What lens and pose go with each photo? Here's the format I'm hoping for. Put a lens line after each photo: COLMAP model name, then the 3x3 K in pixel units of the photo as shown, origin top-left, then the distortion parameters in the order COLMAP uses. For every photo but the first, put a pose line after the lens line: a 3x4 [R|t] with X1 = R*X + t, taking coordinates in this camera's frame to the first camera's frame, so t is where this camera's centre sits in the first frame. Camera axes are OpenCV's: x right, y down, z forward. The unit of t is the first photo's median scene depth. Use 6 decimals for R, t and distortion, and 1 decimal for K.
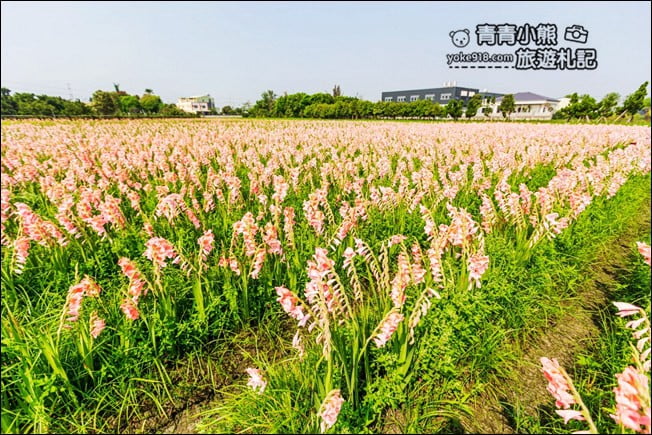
lens RADIAL K [[288.9, 0, 326.0], [0, 288.9, 217.5], [0, 0, 1]] dist [0.000860, -0.000476]
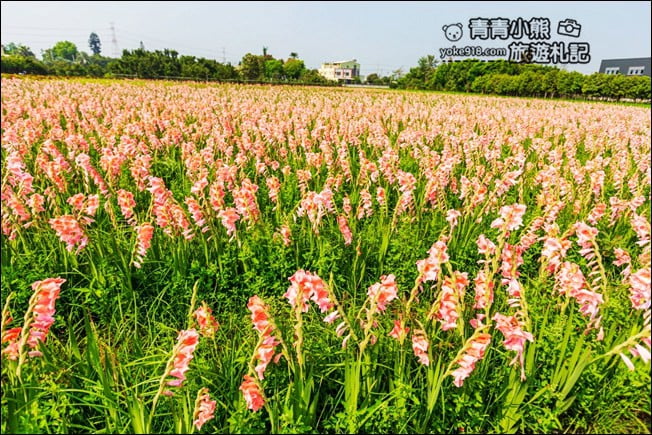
lens RADIAL K [[362.5, 0, 326.0], [0, 362.5, 217.5], [0, 0, 1]] dist [-0.004639, -0.002118]
pose [[0.908870, 0.176874, -0.377717, -0.090196], [-0.174496, 0.983812, 0.040816, -0.023820], [0.378821, 0.028814, 0.925021, 0.100578]]
